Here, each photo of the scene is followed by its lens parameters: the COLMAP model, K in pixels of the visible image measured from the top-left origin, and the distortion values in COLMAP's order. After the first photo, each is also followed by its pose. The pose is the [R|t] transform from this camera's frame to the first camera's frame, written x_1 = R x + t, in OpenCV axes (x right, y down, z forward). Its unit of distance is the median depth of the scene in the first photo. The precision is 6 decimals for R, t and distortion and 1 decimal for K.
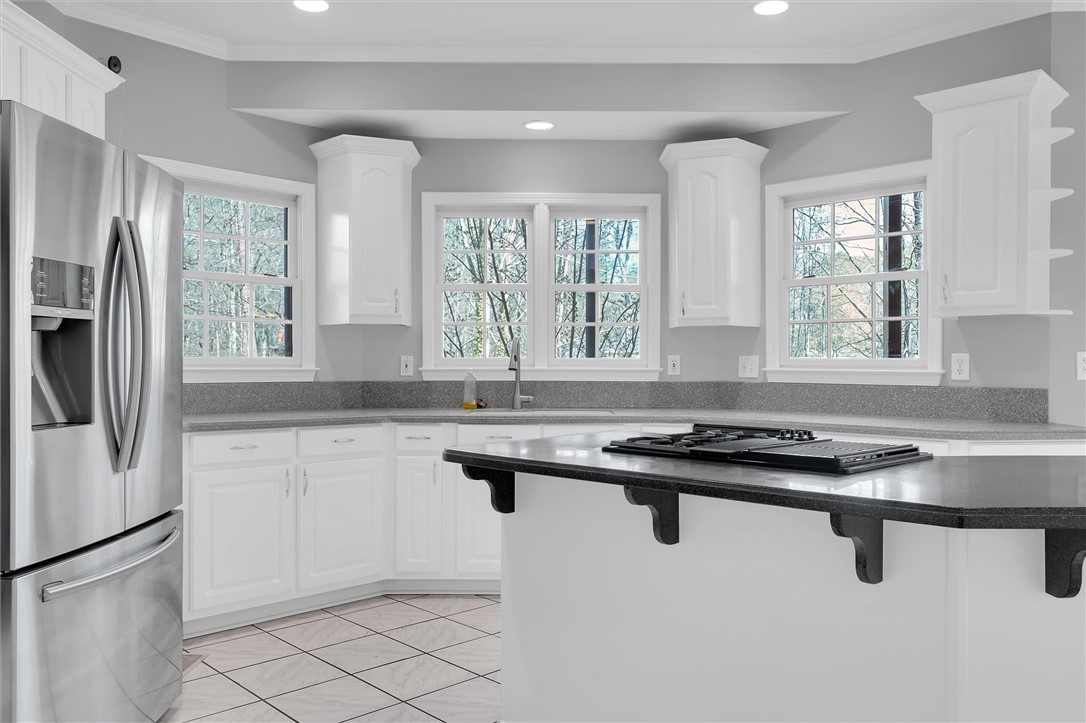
lens RADIAL K [[832.6, 0, 543.0], [0, 832.6, 361.5], [0, 0, 1]] dist [-0.016121, -0.006127]
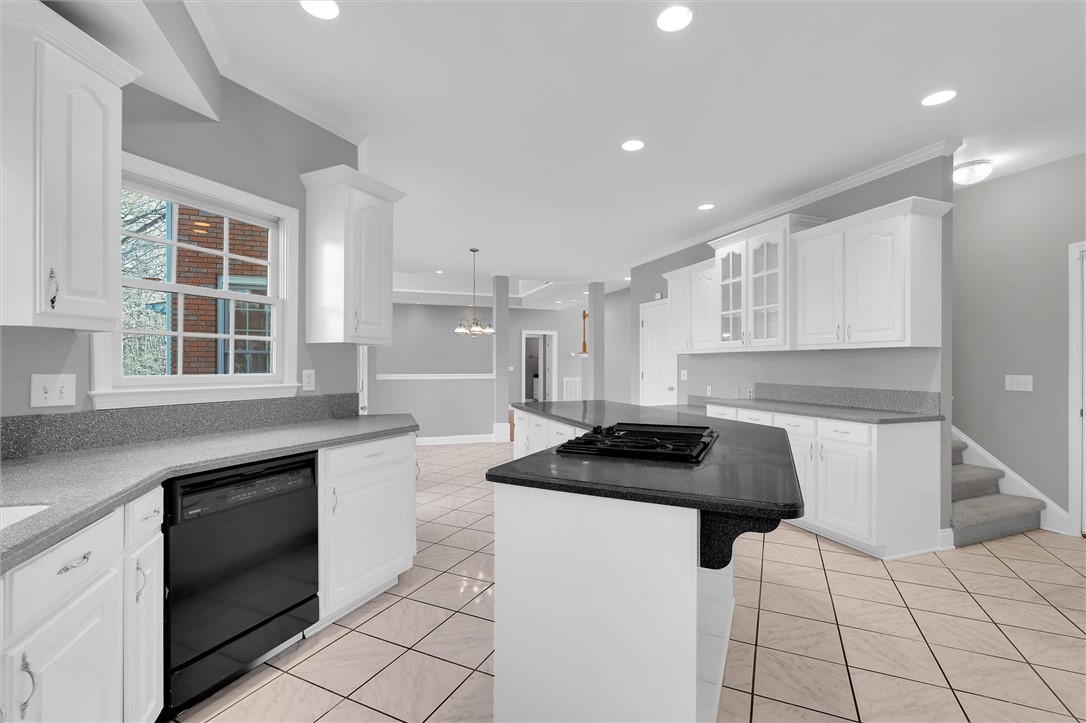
lens RADIAL K [[479.7, 0, 542.0], [0, 479.7, 361.8], [0, 0, 1]] dist [-0.004464, -0.000271]
pose [[-0.342617, 0.000239, 0.939475, -0.264027], [-0.006329, 0.999977, -0.002563, -0.019166], [-0.939454, -0.006824, -0.342607, 0.780230]]
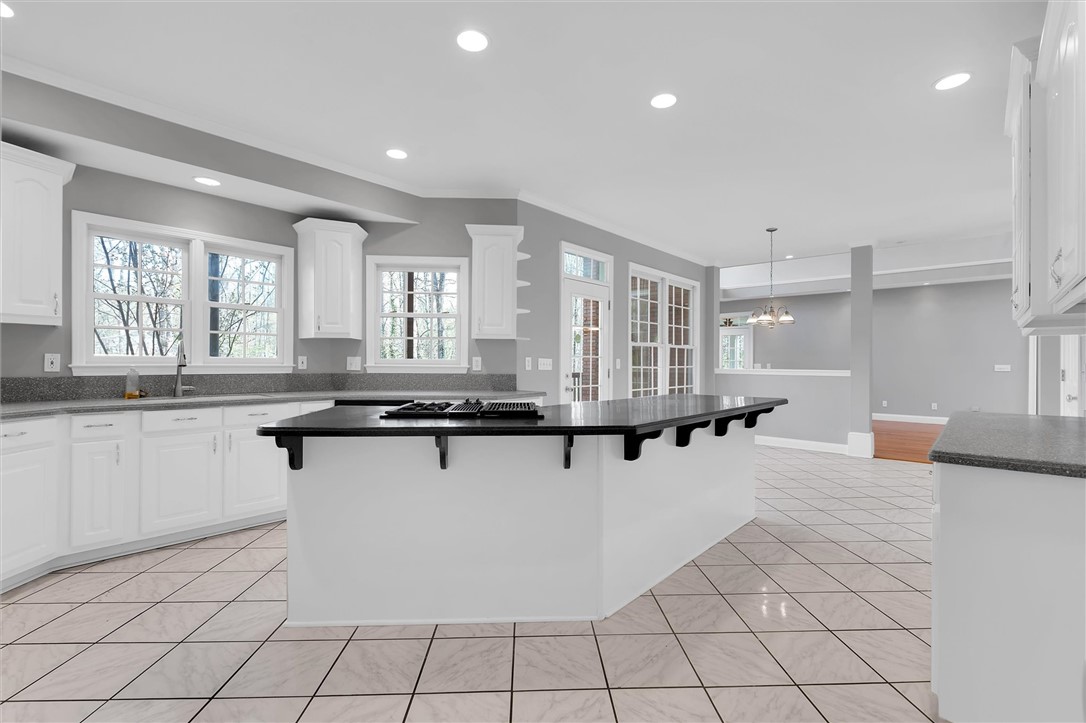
lens RADIAL K [[479.7, 0, 542.0], [0, 479.7, 361.8], [0, 0, 1]] dist [-0.004464, -0.000271]
pose [[0.671627, 0.003238, 0.740882, -0.209081], [-0.005299, 0.999986, 0.000434, -0.000062], [-0.740871, -0.004217, 0.671635, 0.093958]]
